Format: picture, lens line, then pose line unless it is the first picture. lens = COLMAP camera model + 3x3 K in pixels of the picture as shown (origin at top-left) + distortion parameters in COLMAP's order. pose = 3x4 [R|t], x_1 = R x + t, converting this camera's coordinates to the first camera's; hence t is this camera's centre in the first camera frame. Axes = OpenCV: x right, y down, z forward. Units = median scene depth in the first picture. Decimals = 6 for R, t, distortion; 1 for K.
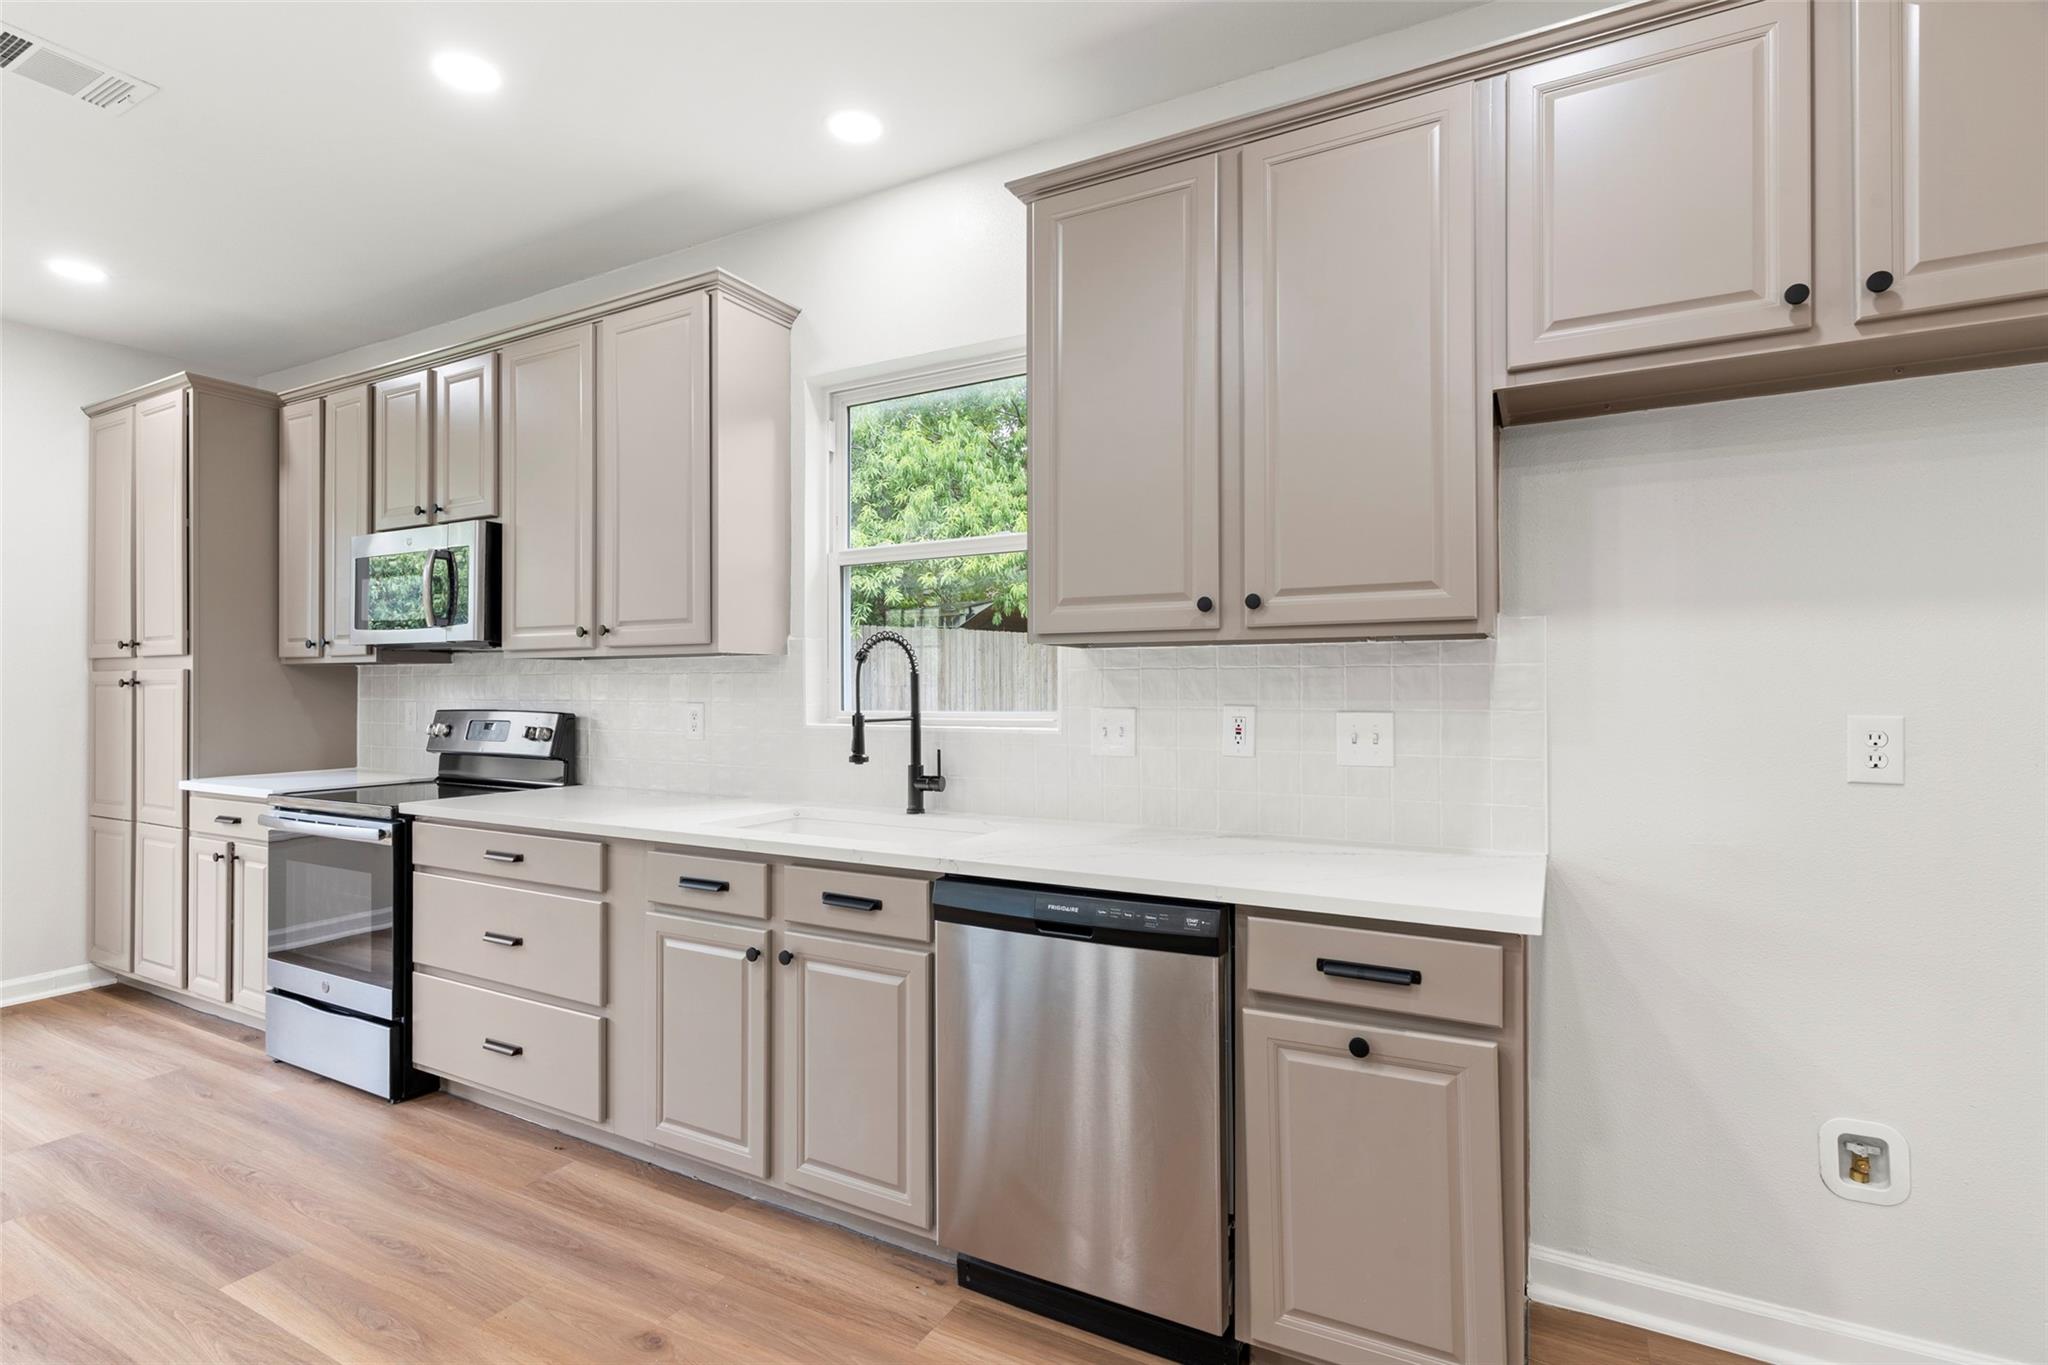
lens RADIAL K [[972.7, 0, 1021.3], [0, 972.7, 682.4], [0, 0, 1]] dist [-0.002791, -0.000306]
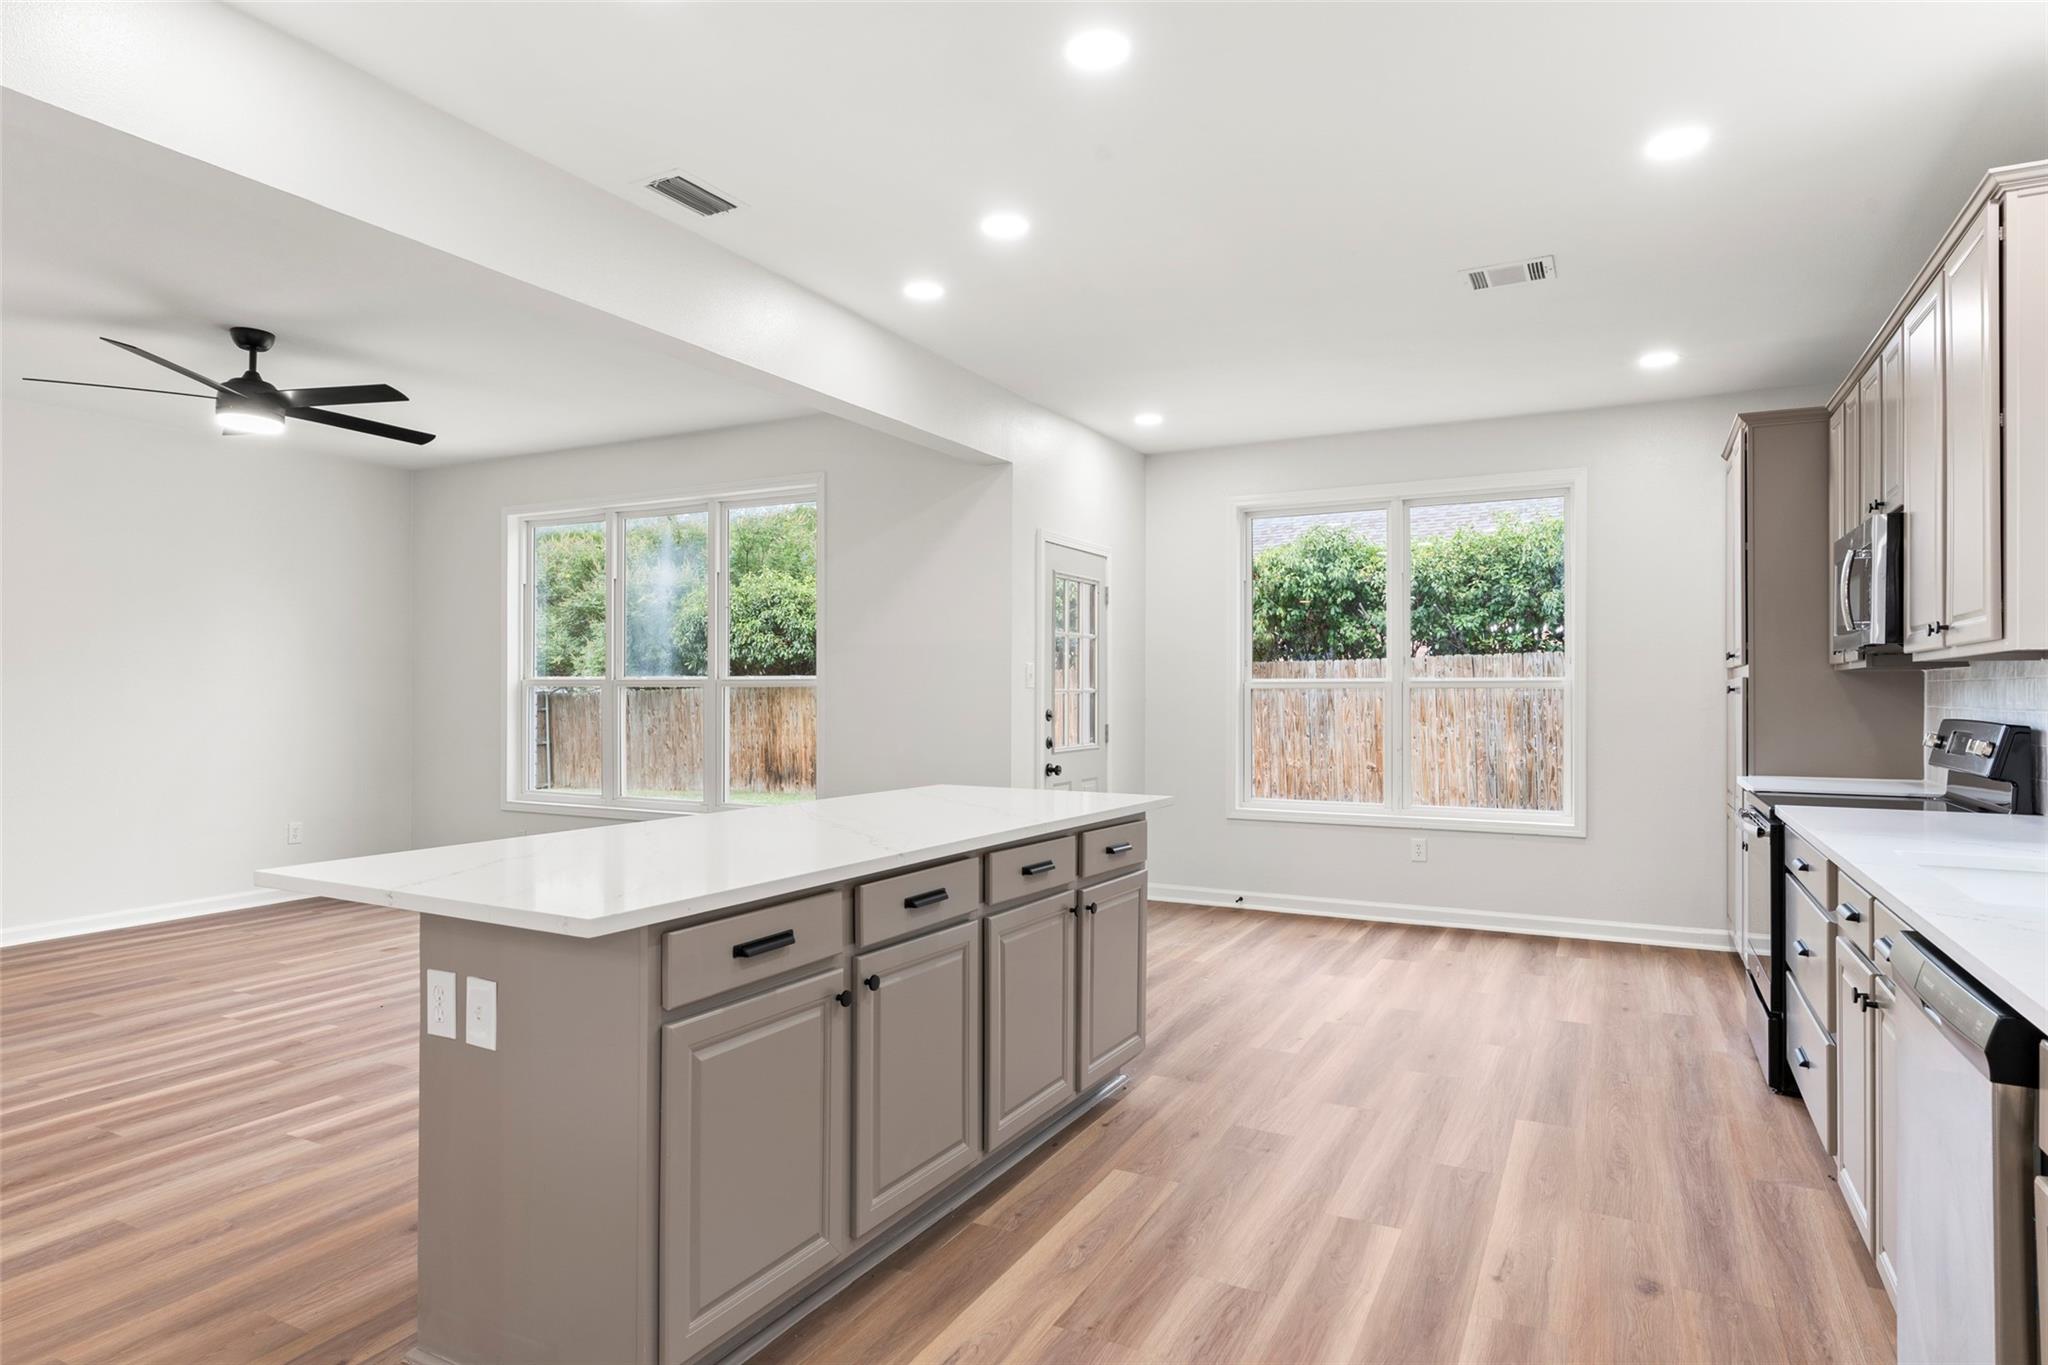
lens RADIAL K [[1171.8, 0, 1016.4], [0, 1171.8, 688.6], [0, 0, 1]] dist [-0.009115, -0.000192]
pose [[0.018239, -0.003138, -0.999829, 0.647027], [0.004749, 0.999984, -0.003052, -0.000404], [0.999822, -0.004692, 0.018253, 0.180931]]
